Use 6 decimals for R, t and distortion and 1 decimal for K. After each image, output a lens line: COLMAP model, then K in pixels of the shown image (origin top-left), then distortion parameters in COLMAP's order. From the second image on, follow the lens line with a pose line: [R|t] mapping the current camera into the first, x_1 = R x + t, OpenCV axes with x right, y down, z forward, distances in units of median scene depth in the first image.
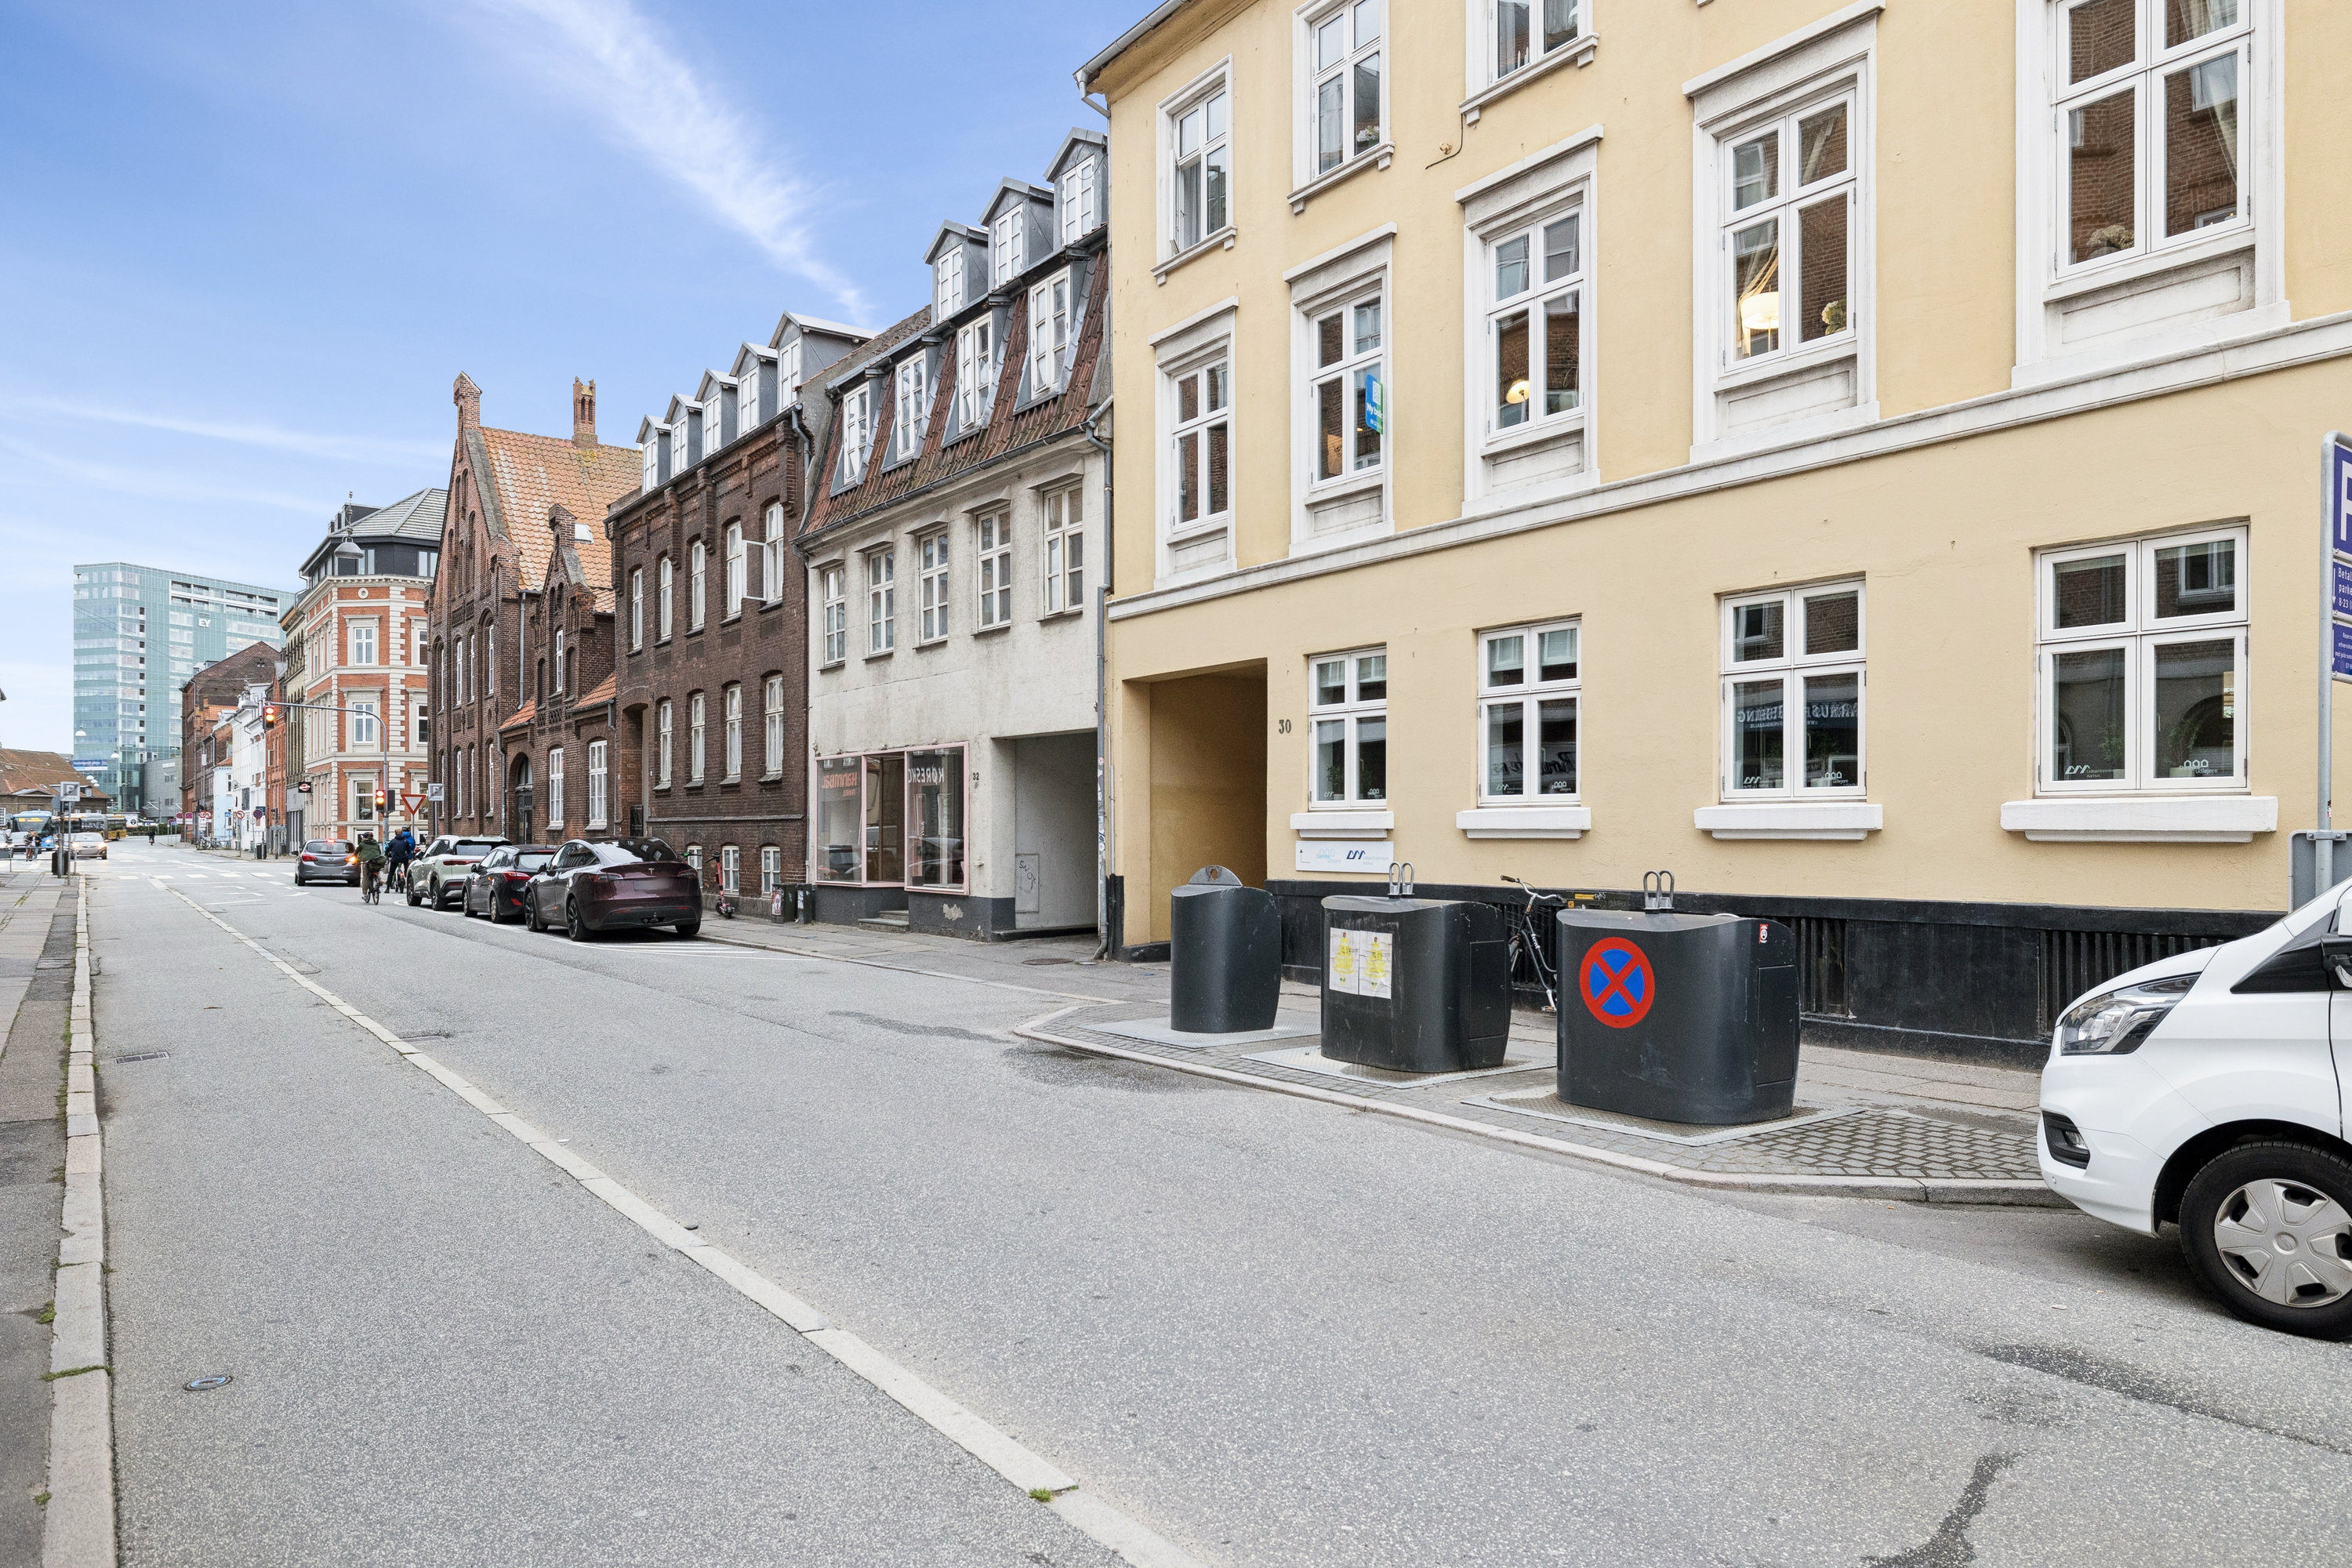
lens RADIAL K [[1482.1, 0, 1172.0], [0, 1482.1, 818.9], [0, 0, 1]] dist [-0.001161, -0.001069]
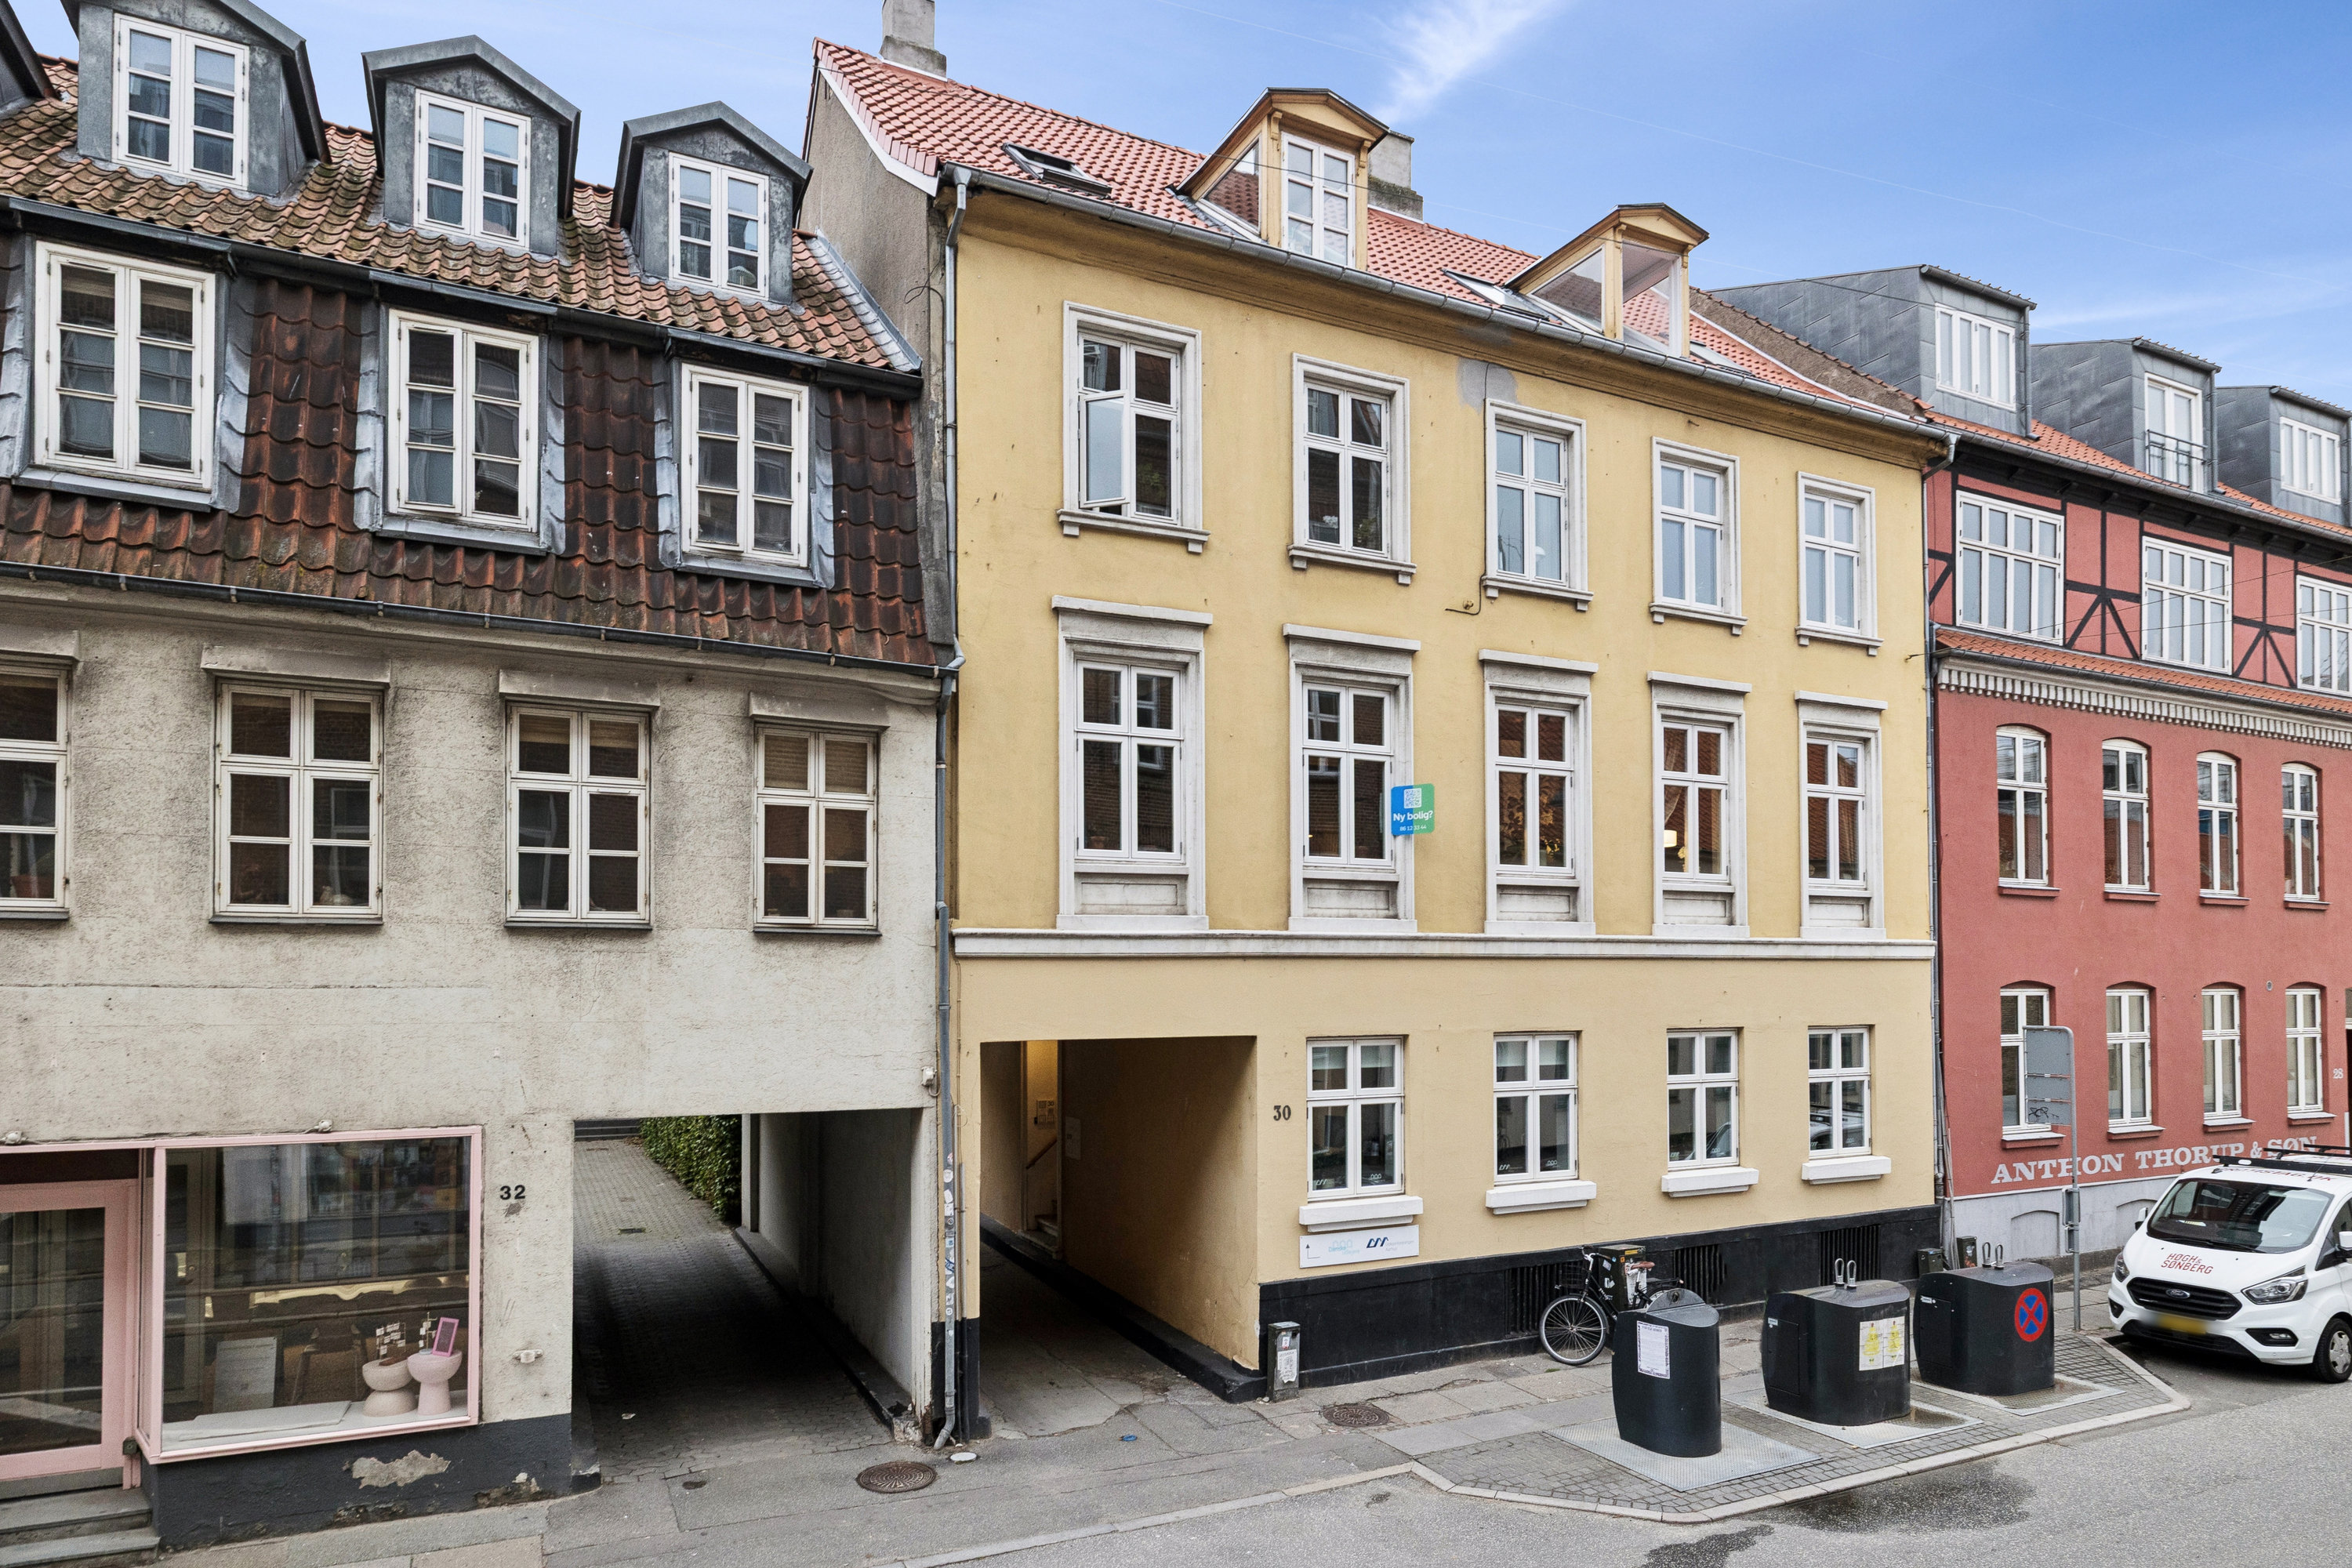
lens RADIAL K [[1383.1, 0, 1194.6], [0, 1383.1, 940.1], [0, 0, 1]] dist [0.002516, -0.001945]
pose [[0.168170, 0.031492, 0.985255, -0.841592], [-0.008841, 0.999498, -0.030439, -0.153642], [-0.985718, -0.003591, 0.168364, 0.975169]]
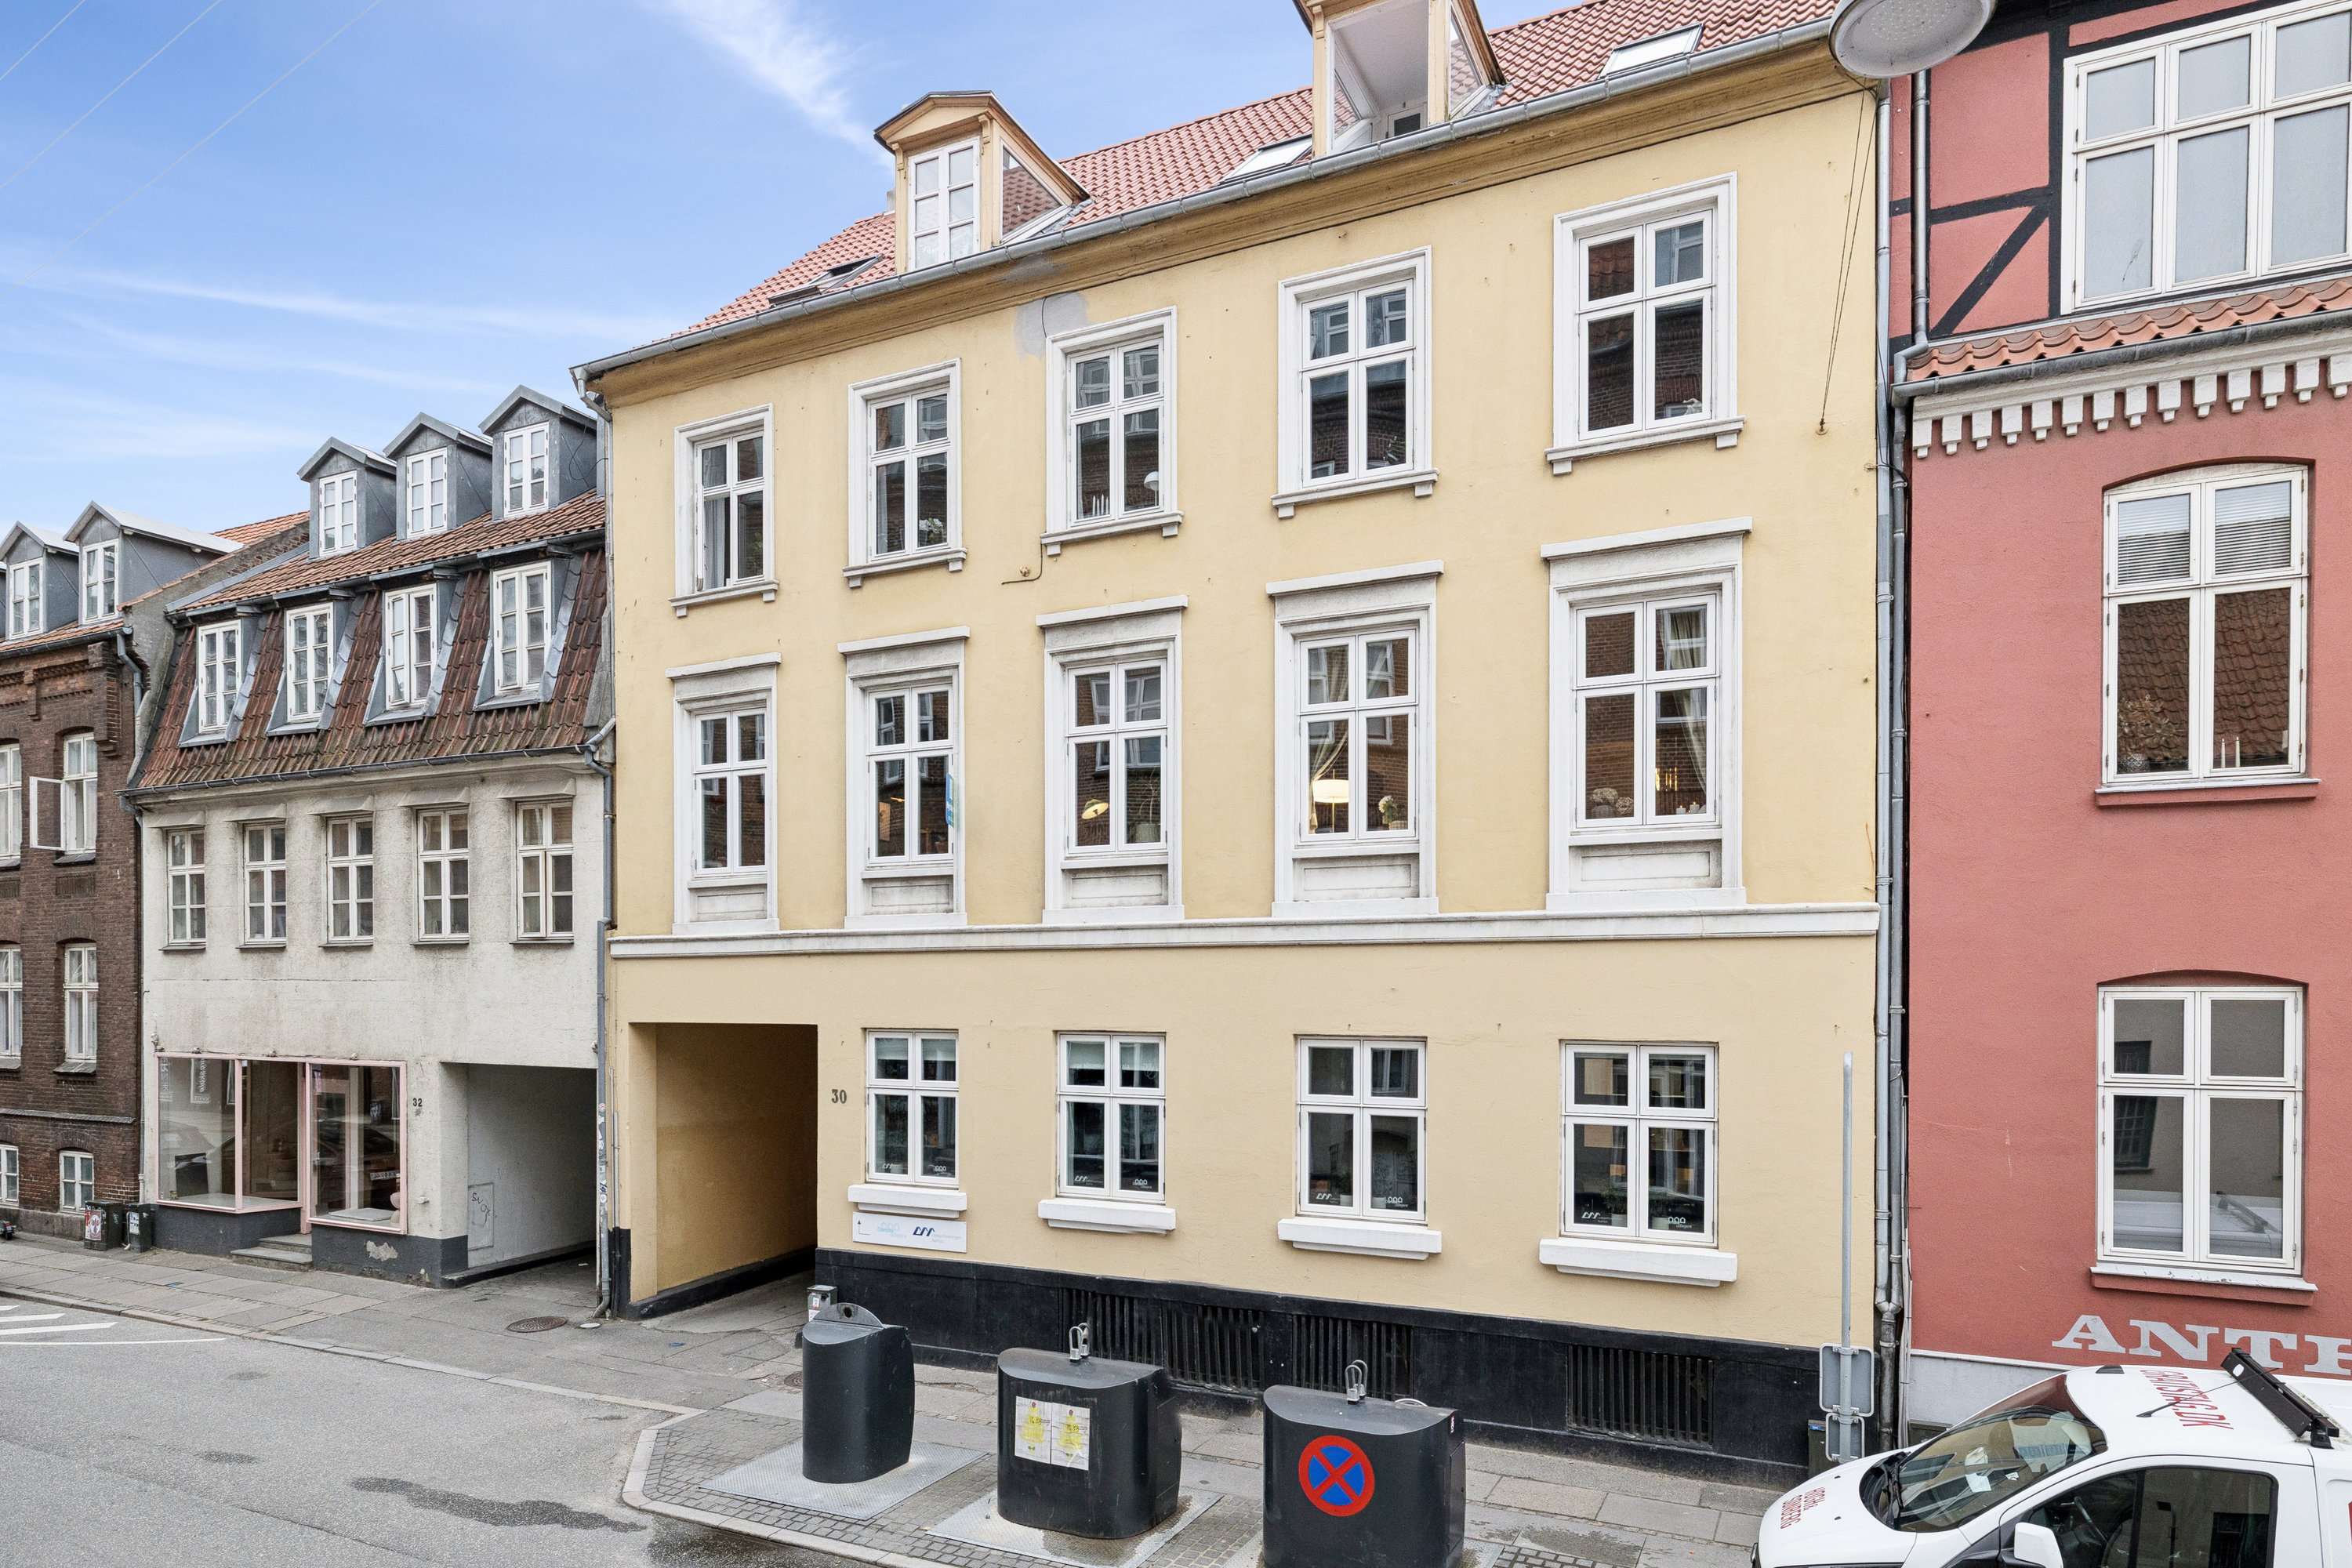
lens RADIAL K [[1383.1, 0, 1149.3], [0, 1383.1, 977.2], [0, 0, 1]] dist [0.002516, -0.001945]
pose [[0.886318, -0.000589, 0.463077, -0.184219], [-0.003148, 0.999968, 0.007297, -0.161810], [-0.463067, -0.007926, 0.886288, 0.076832]]
